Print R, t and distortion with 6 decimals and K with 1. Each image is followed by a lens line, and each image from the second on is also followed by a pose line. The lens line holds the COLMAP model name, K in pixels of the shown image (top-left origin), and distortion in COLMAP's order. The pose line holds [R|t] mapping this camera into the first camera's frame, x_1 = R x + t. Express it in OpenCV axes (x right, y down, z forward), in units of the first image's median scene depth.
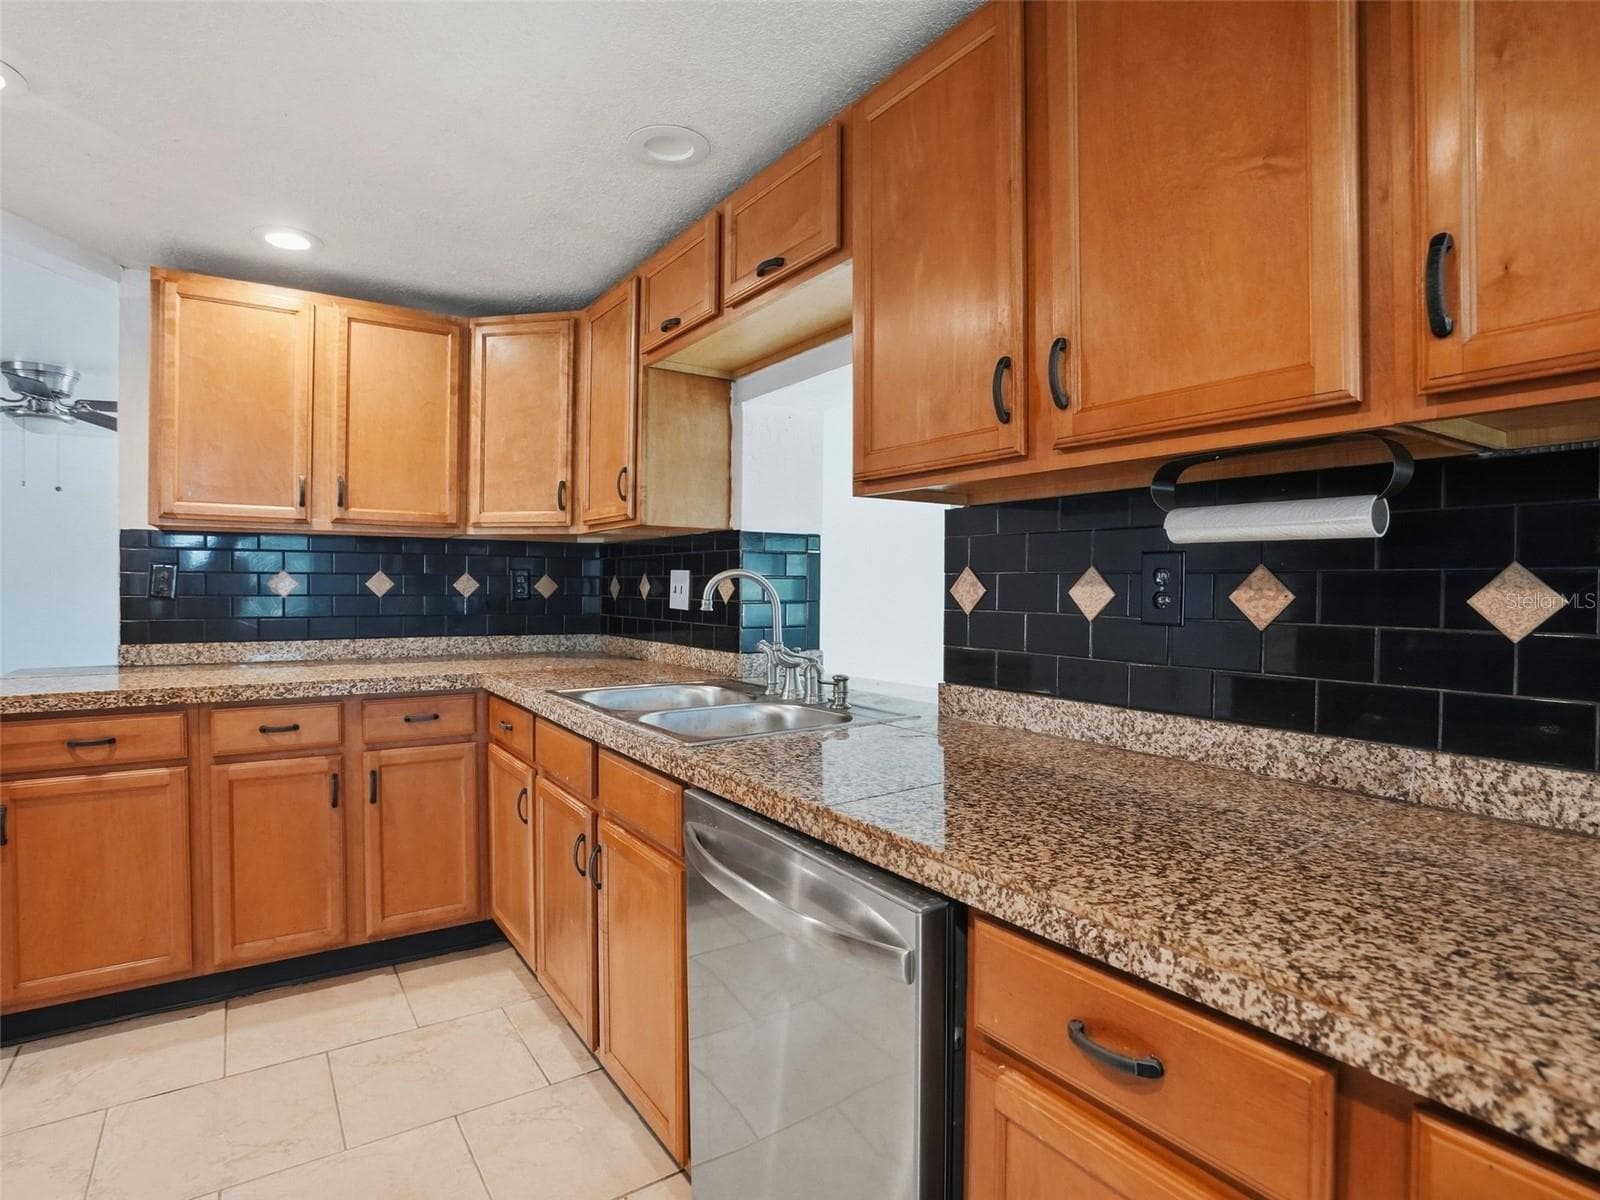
lens RADIAL K [[846.9, 0, 802.1], [0, 846.9, 596.8], [0, 0, 1]] dist [-0.067461, 0.023598]
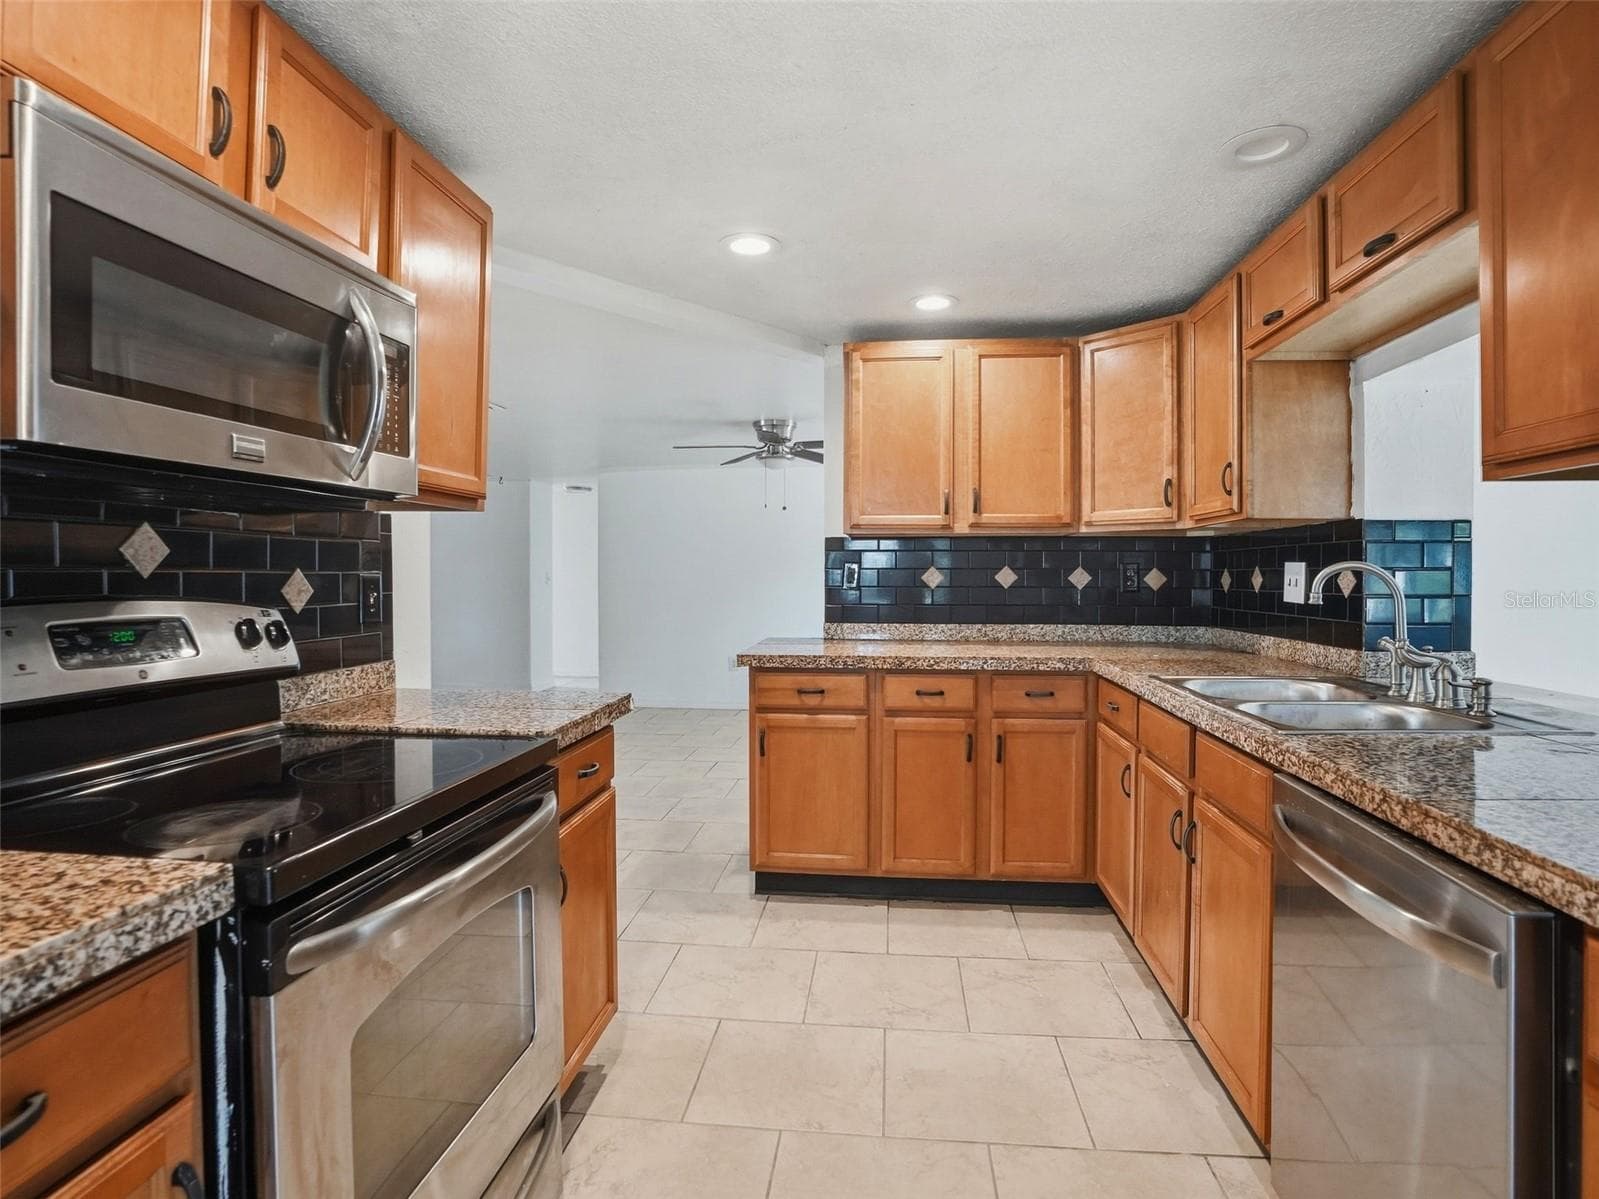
lens RADIAL K [[846.4, 0, 798.5], [0, 846.4, 579.3], [0, 0, 1]] dist [-0.067461, 0.023598]
pose [[0.758628, -0.002228, -0.651520, 0.051753], [-0.005475, 0.999937, -0.009794, 0.000487], [0.651501, 0.010997, 0.758568, -0.105150]]
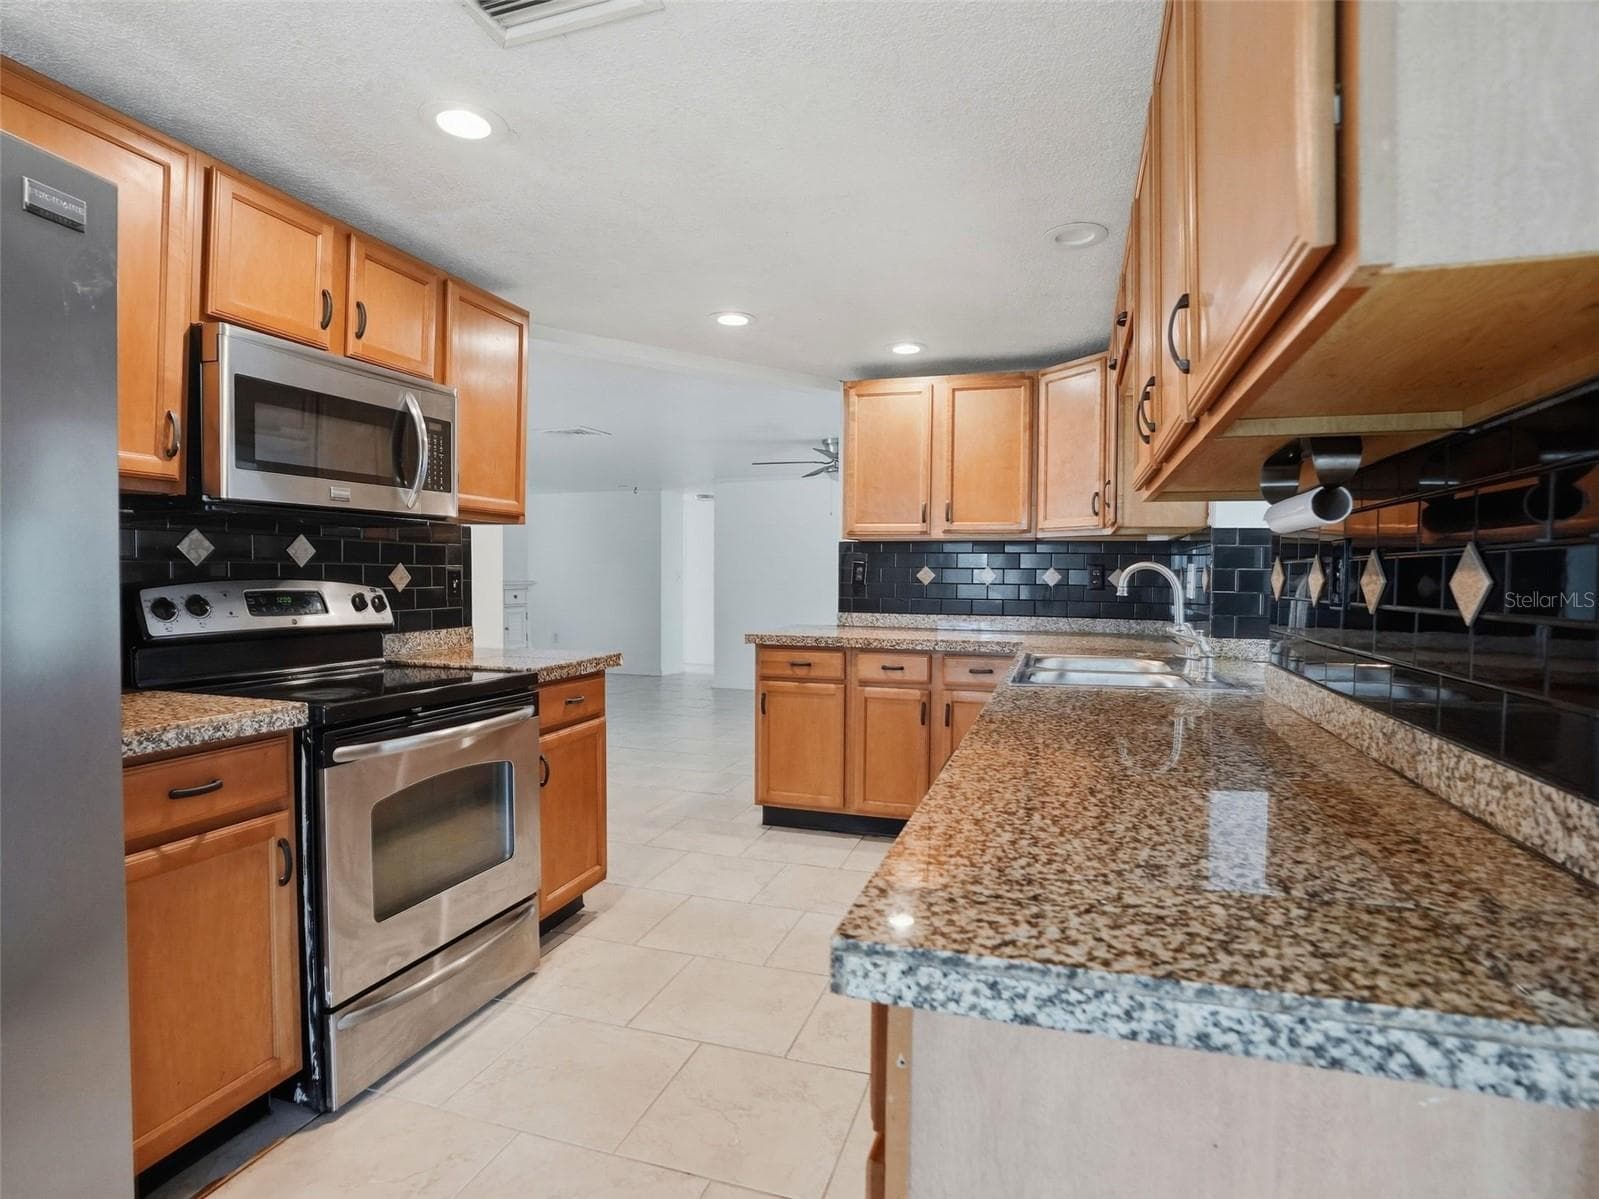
lens RADIAL K [[846.4, 0, 819.4], [0, 846.4, 600.4], [0, 0, 1]] dist [-0.067461, 0.023598]
pose [[0.622339, 0.022309, -0.782430, 0.522311], [-0.016911, 0.999744, 0.015054, 0.011018], [0.782565, 0.003863, 0.622557, -0.097268]]
